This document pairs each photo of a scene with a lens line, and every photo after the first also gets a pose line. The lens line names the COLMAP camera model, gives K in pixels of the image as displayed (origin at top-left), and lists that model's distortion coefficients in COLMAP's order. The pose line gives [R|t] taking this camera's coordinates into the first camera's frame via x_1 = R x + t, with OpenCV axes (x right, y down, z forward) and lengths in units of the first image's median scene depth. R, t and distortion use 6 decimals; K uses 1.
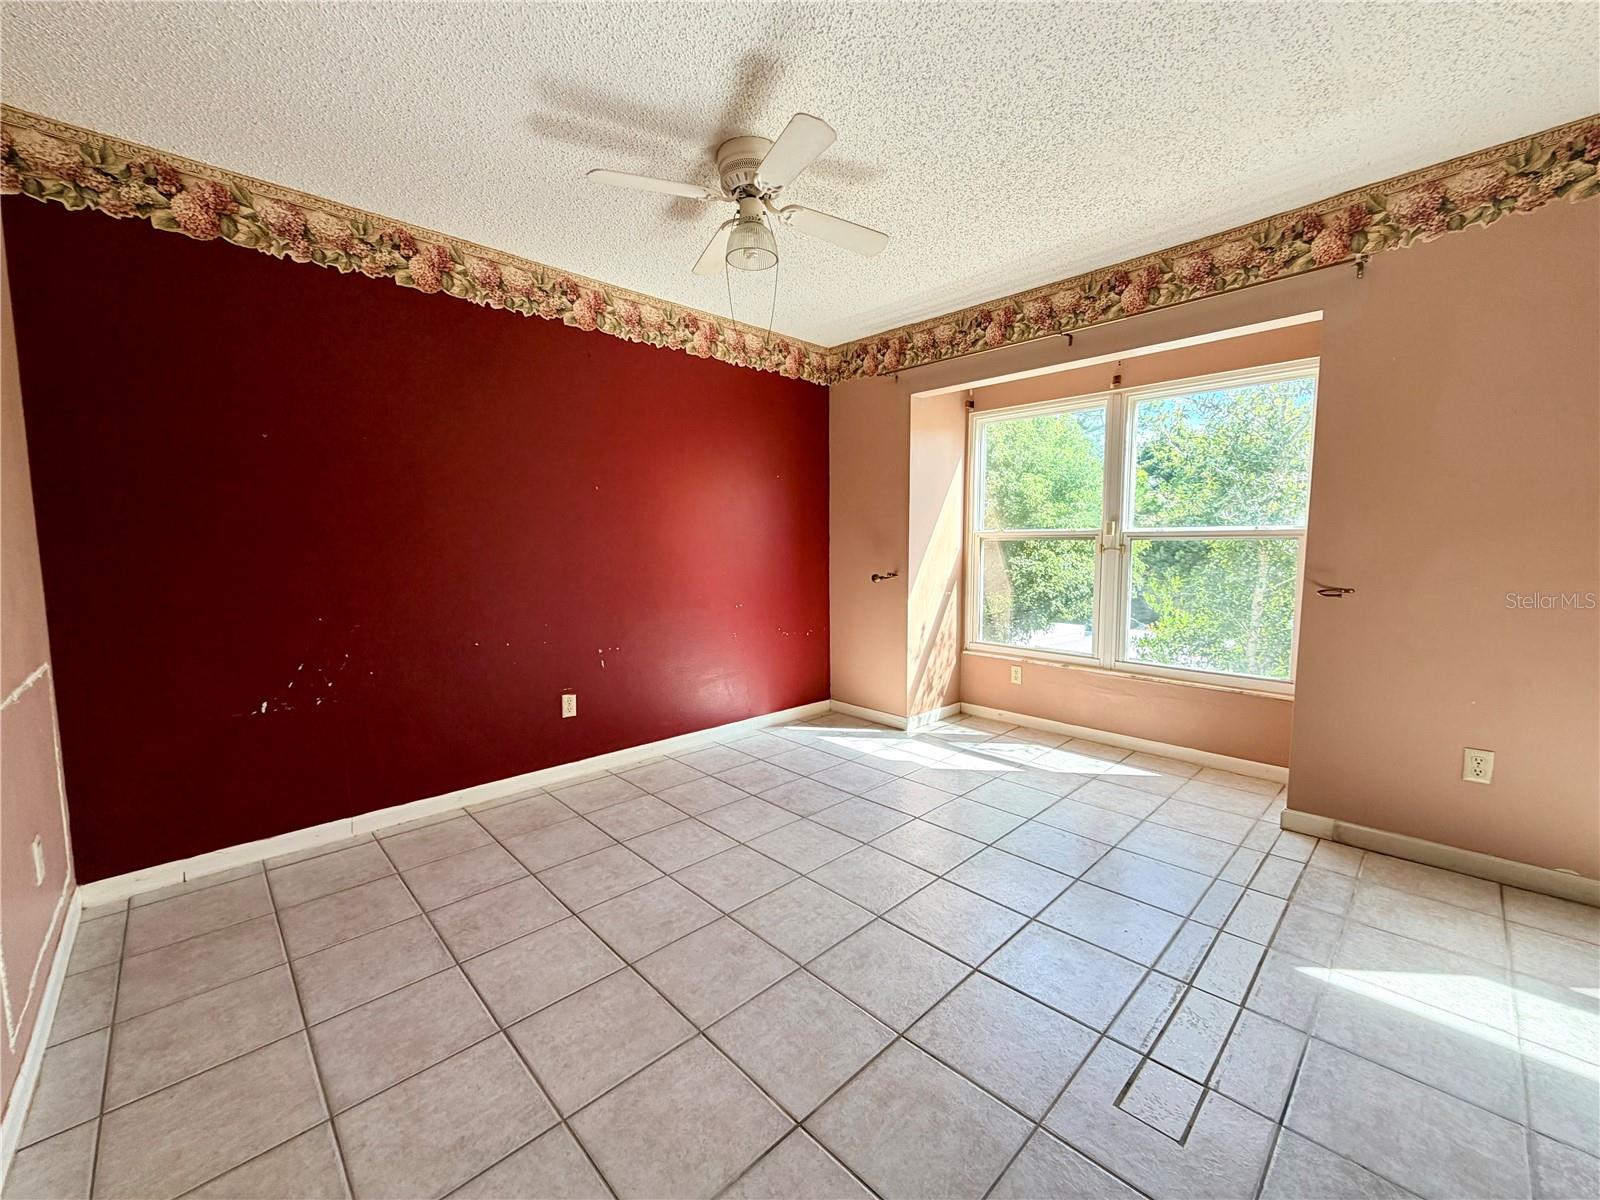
lens RADIAL K [[640.2, 0, 803.0], [0, 640.2, 603.4], [0, 0, 1]] dist [-0.000660, -0.000018]
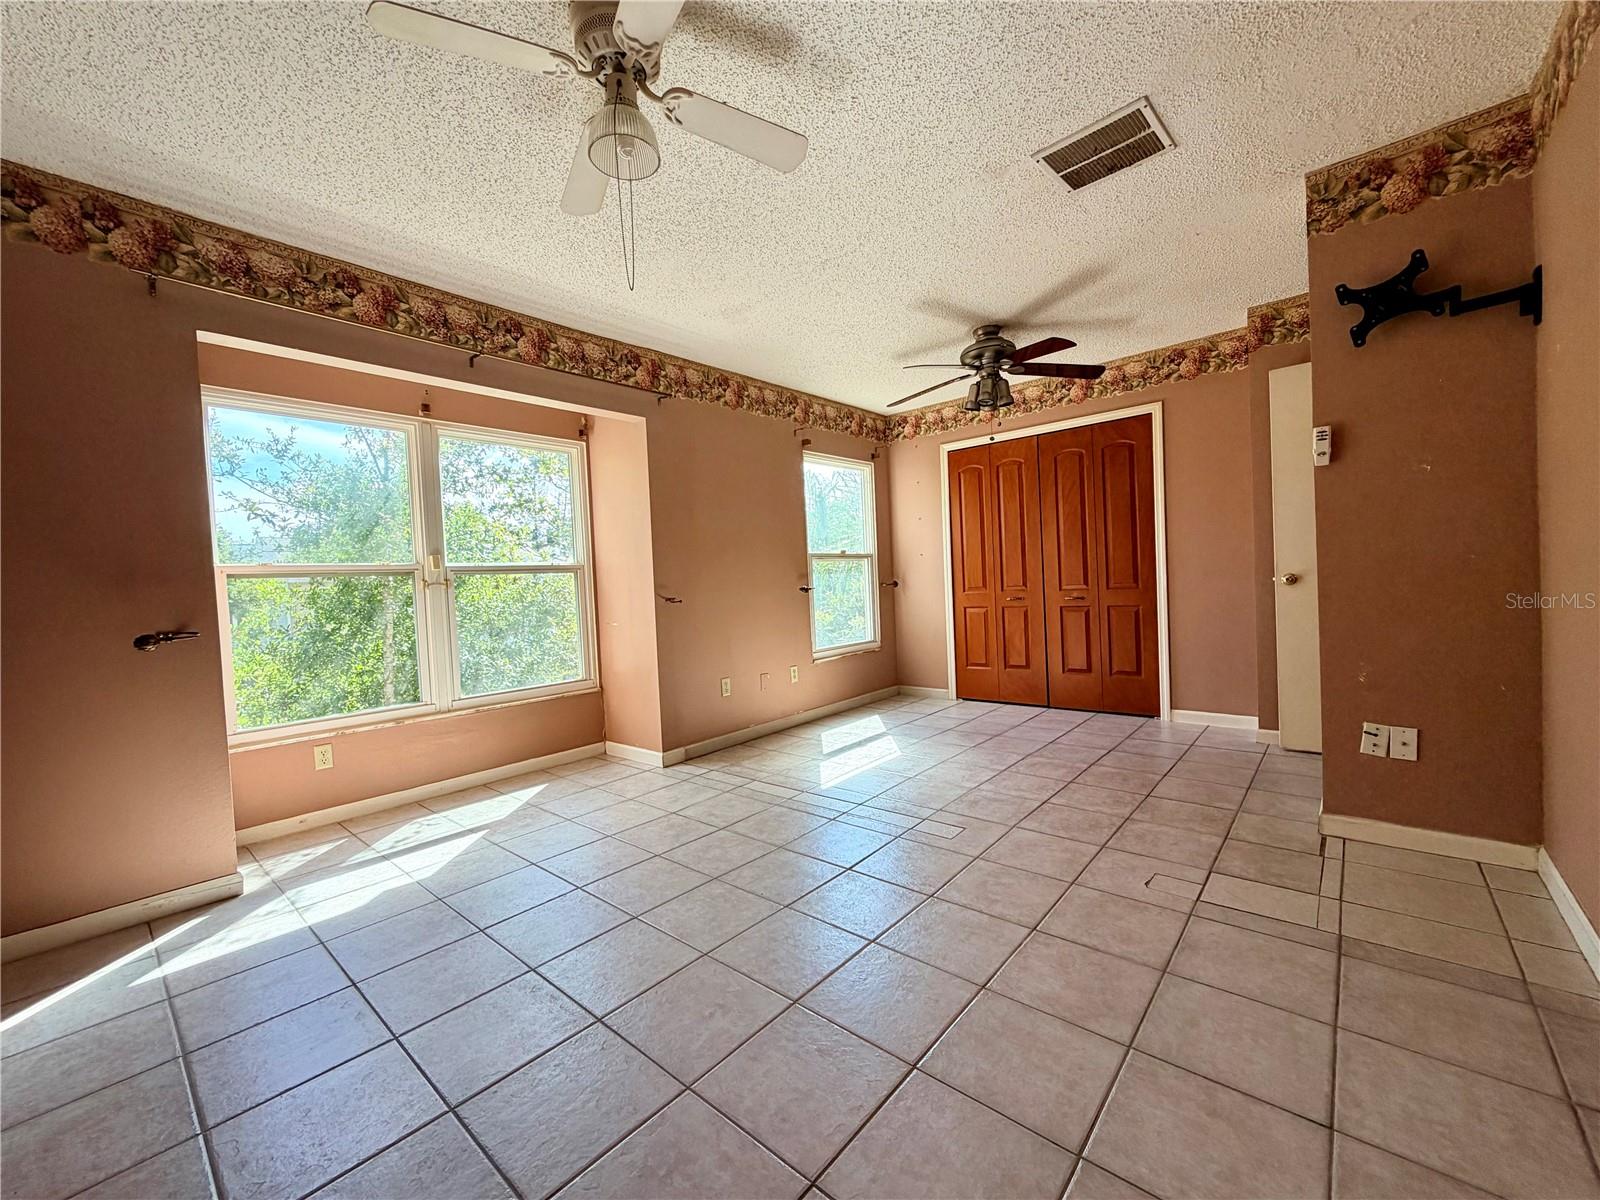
lens RADIAL K [[640.4, 0, 792.0], [0, 640.4, 602.3], [0, 0, 1]] dist [0.000420, 0.000132]
pose [[-0.075611, -0.022980, 0.996873, -0.550644], [0.139818, 0.989613, 0.033417, -0.017877], [-0.987286, 0.141907, -0.071613, 0.608638]]
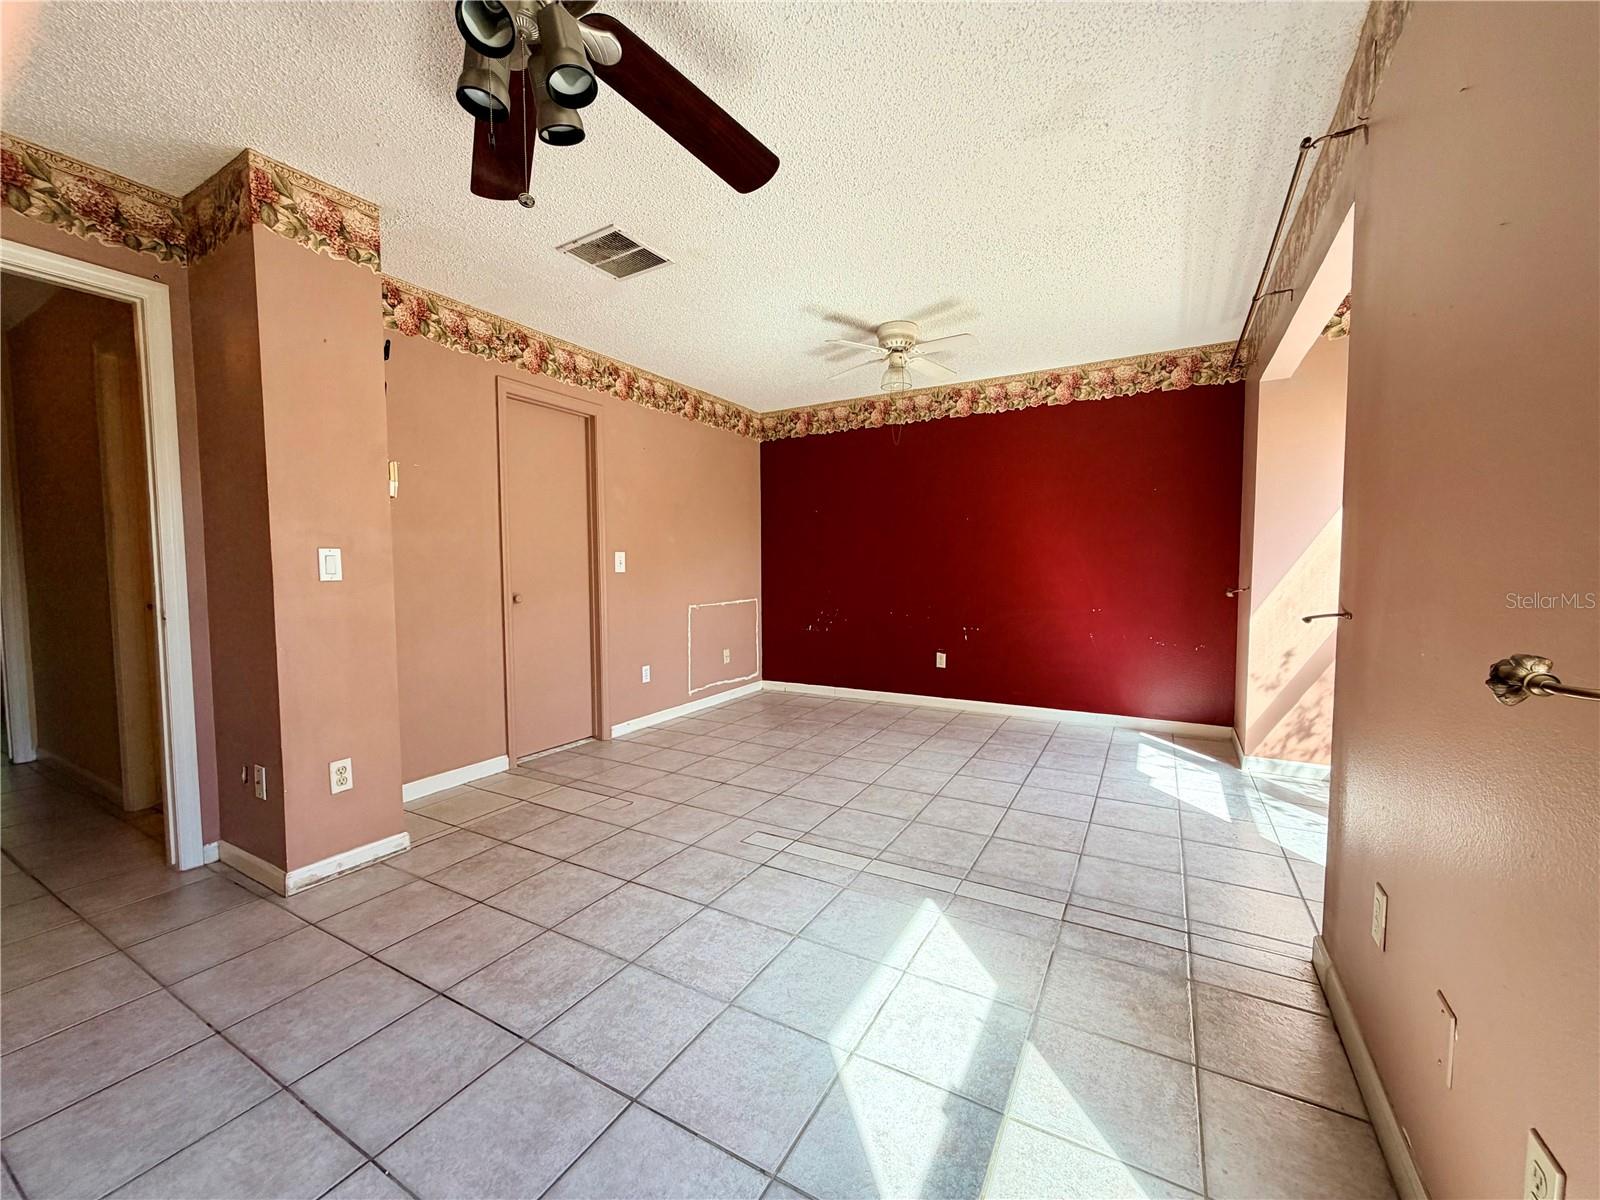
lens RADIAL K [[640.4, 0, 792.0], [0, 640.4, 602.3], [0, 0, 1]] dist [0.000420, 0.000132]
pose [[0.276756, 0.058386, -0.959165, 0.976052], [-0.083411, 0.995845, 0.036552, -0.006867], [0.957313, 0.069889, 0.280476, 0.196678]]
